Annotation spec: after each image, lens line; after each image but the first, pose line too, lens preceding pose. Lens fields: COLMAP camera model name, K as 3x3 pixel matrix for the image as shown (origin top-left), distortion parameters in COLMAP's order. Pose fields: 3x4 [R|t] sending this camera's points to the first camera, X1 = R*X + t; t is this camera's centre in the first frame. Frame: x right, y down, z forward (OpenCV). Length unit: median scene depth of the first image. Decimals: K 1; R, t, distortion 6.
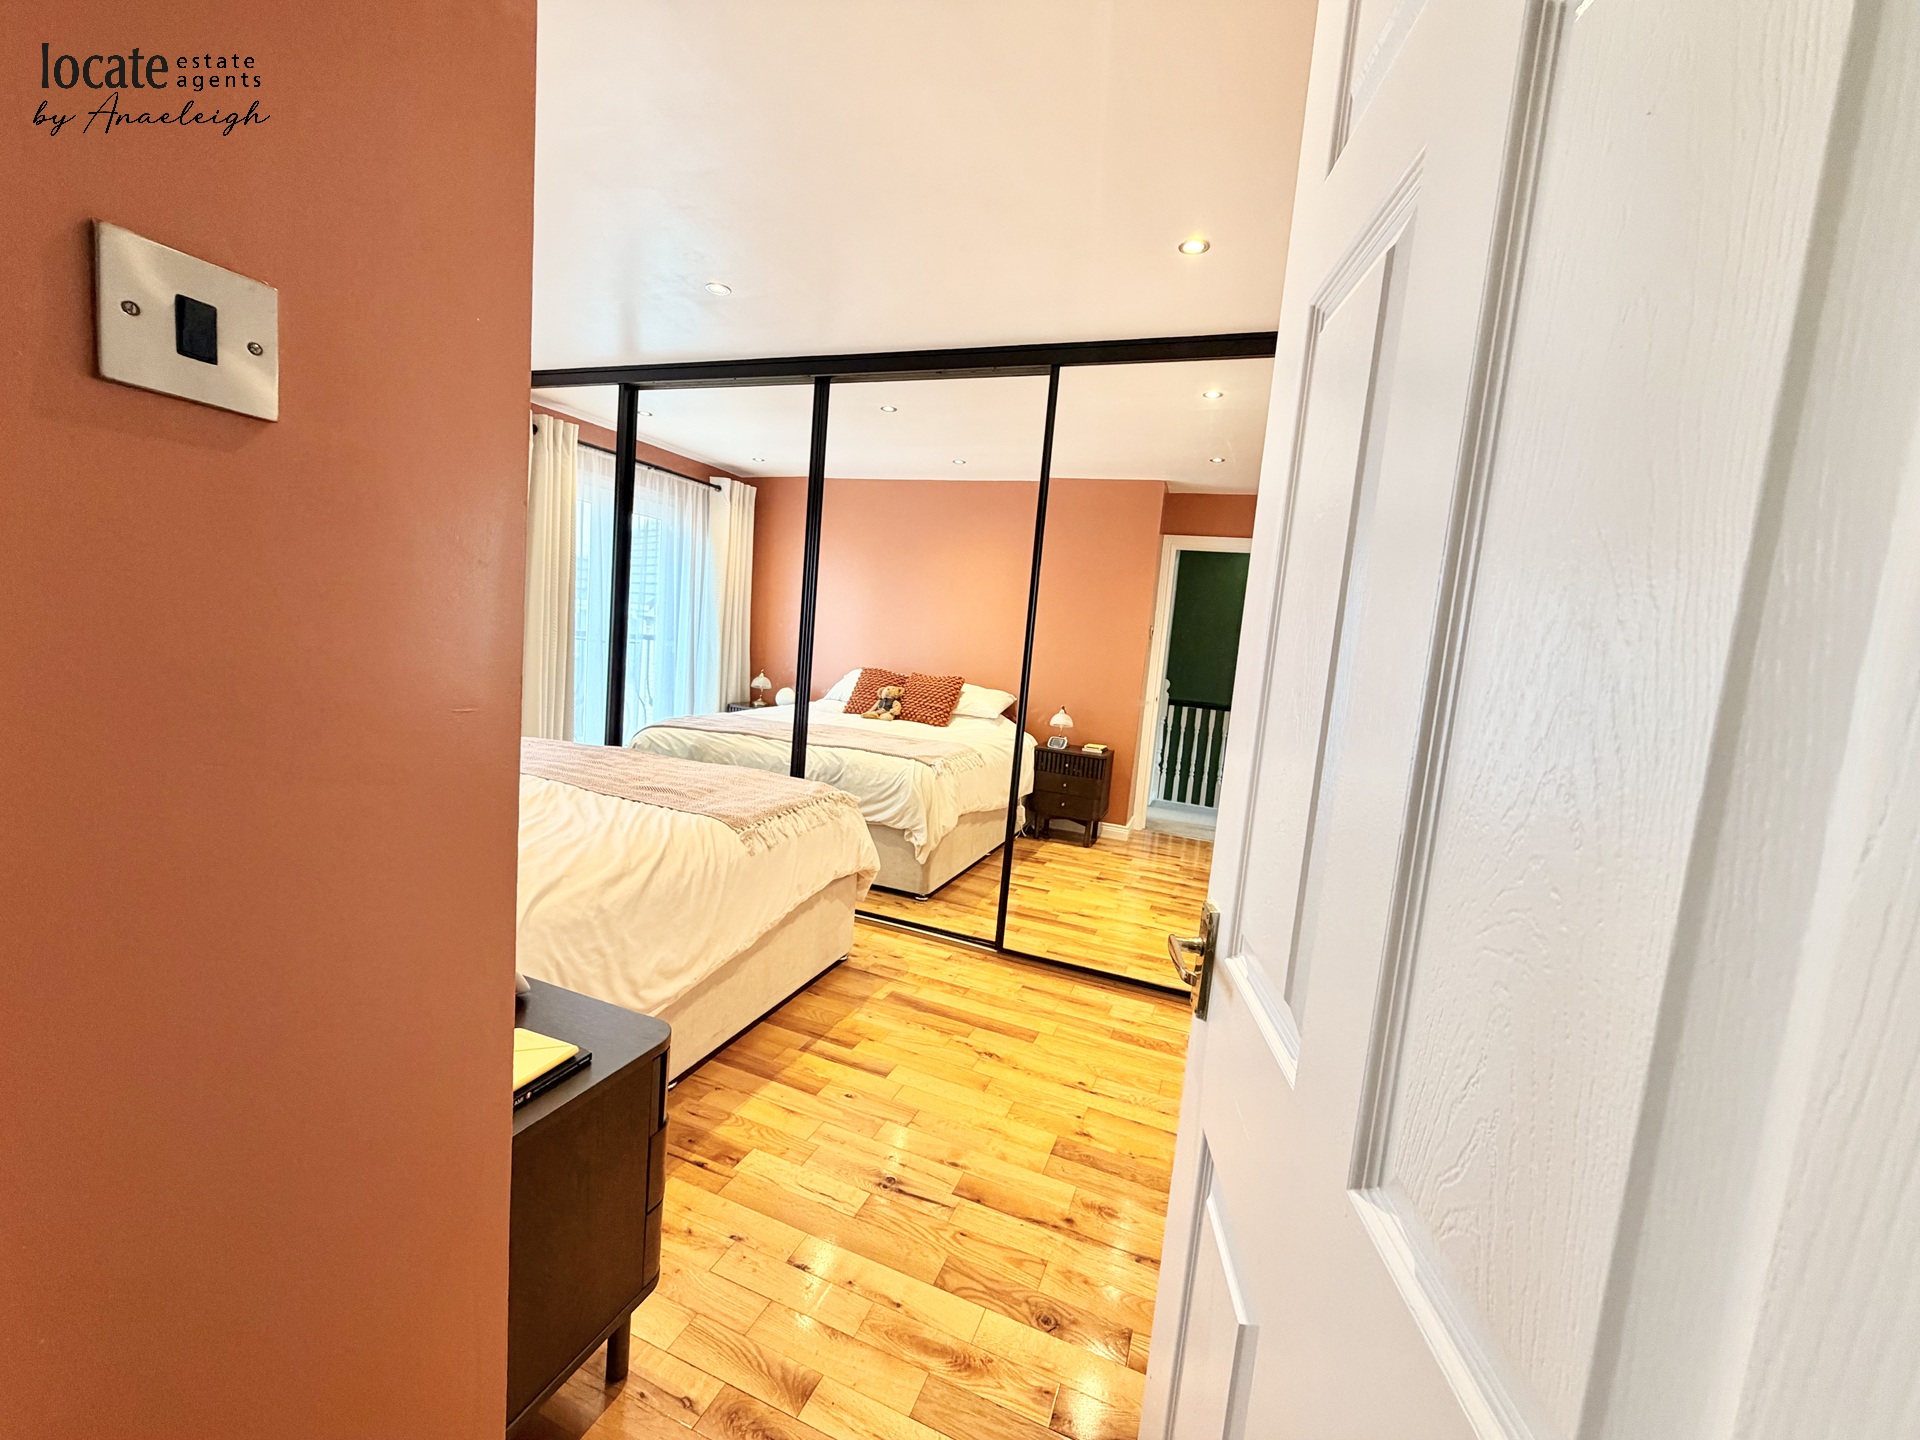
lens RADIAL K [[765.3, 0, 952.4], [0, 765.3, 725.5], [0, 0, 1]] dist [-0.003808, 0.000563]
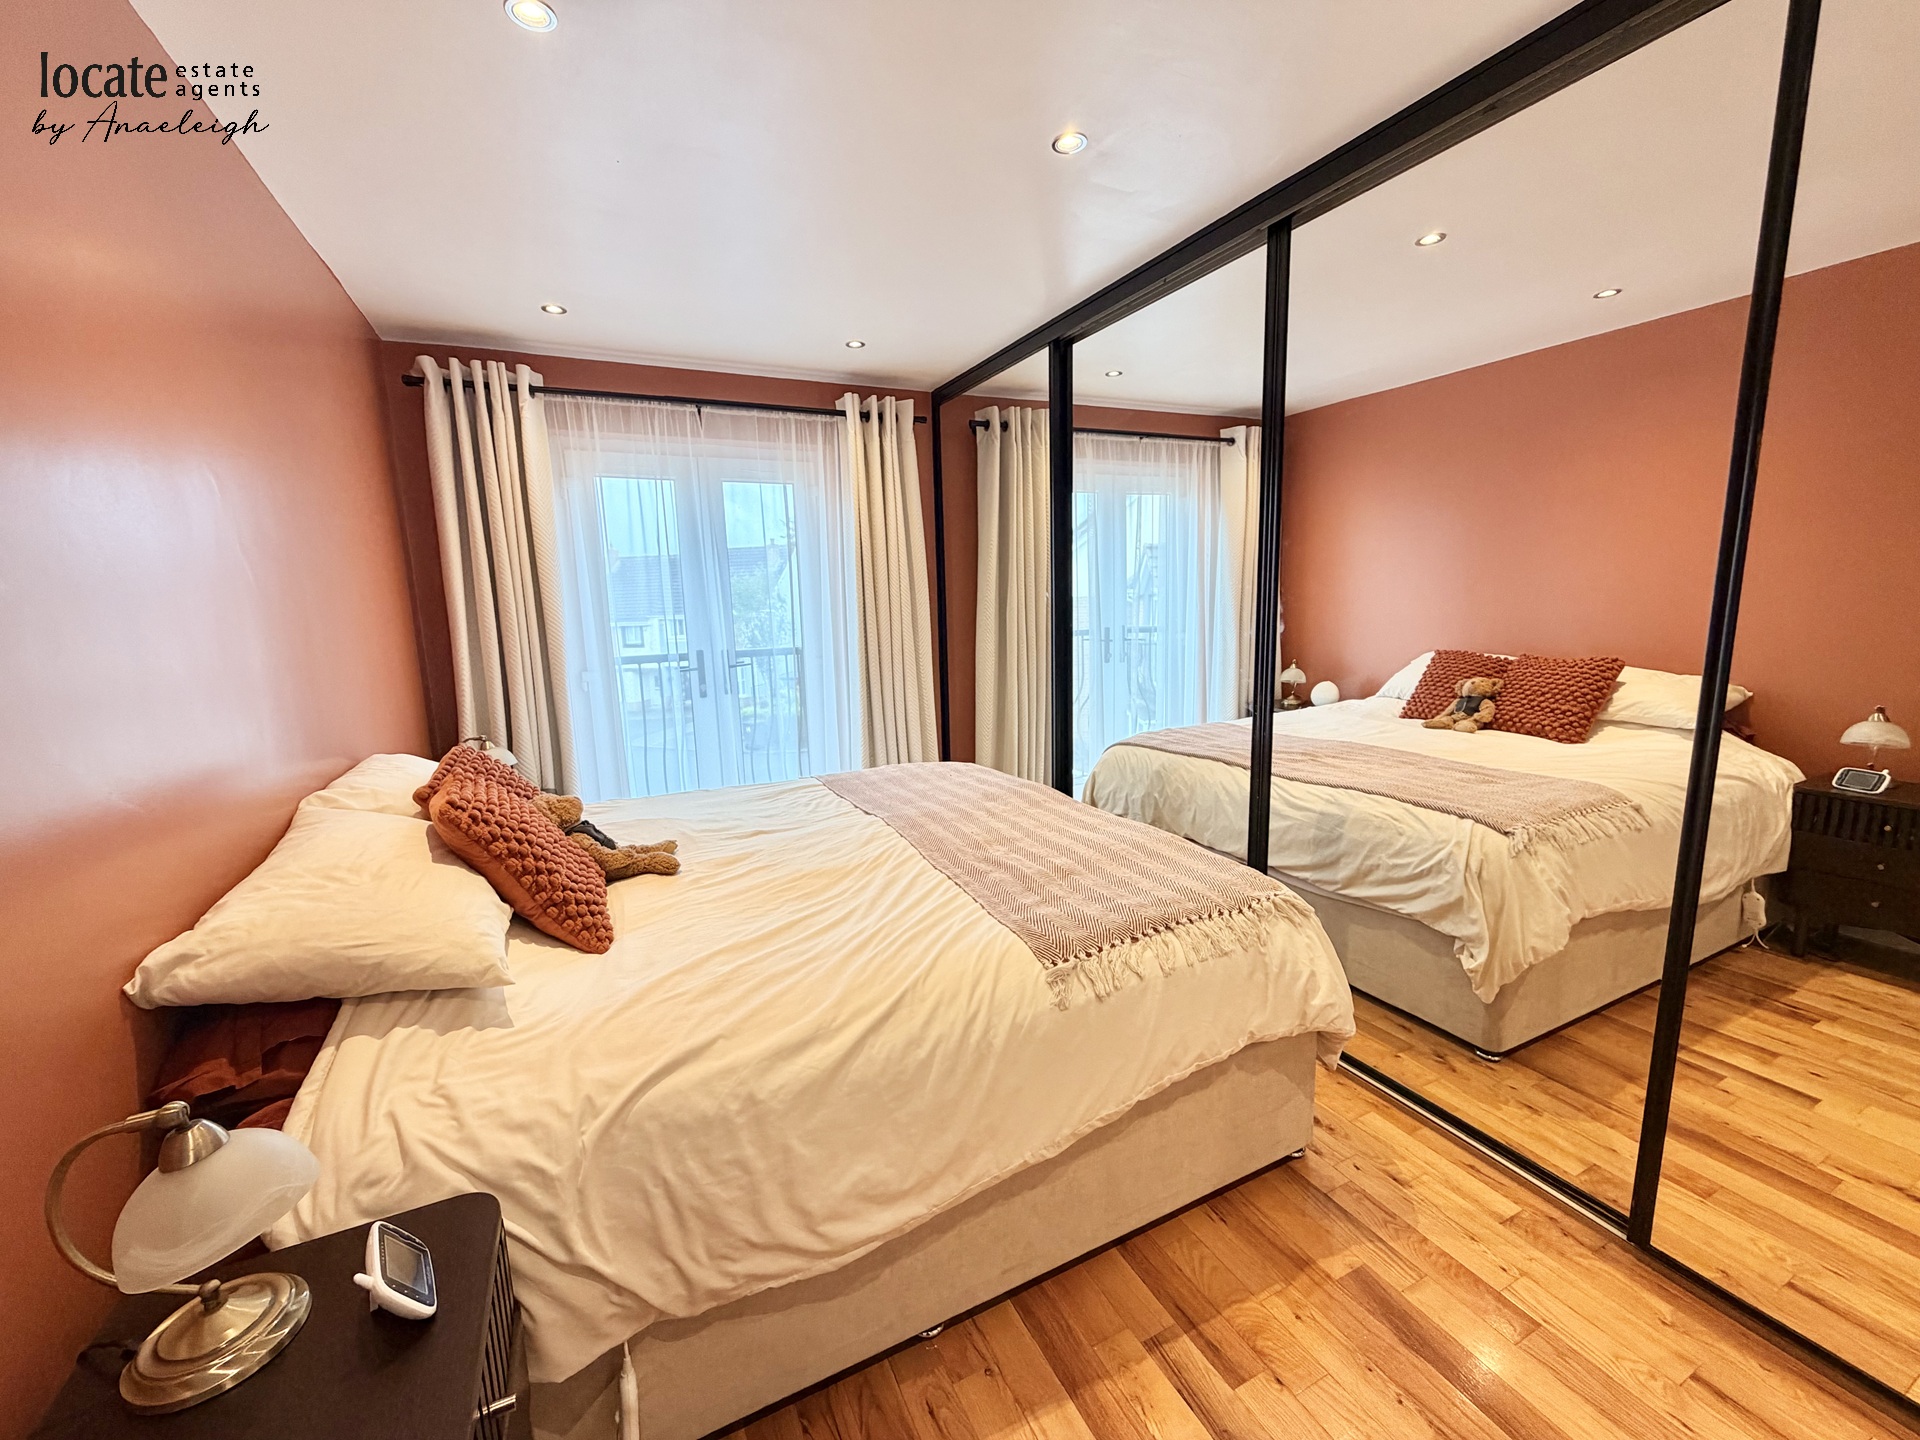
lens RADIAL K [[765.3, 0, 952.4], [0, 765.3, 725.5], [0, 0, 1]] dist [-0.003808, 0.000563]
pose [[0.725403, 0.003518, -0.688316, 0.073093], [0.018389, 0.999531, 0.024487, -0.056521], [0.688079, -0.030420, 0.724998, 0.338511]]
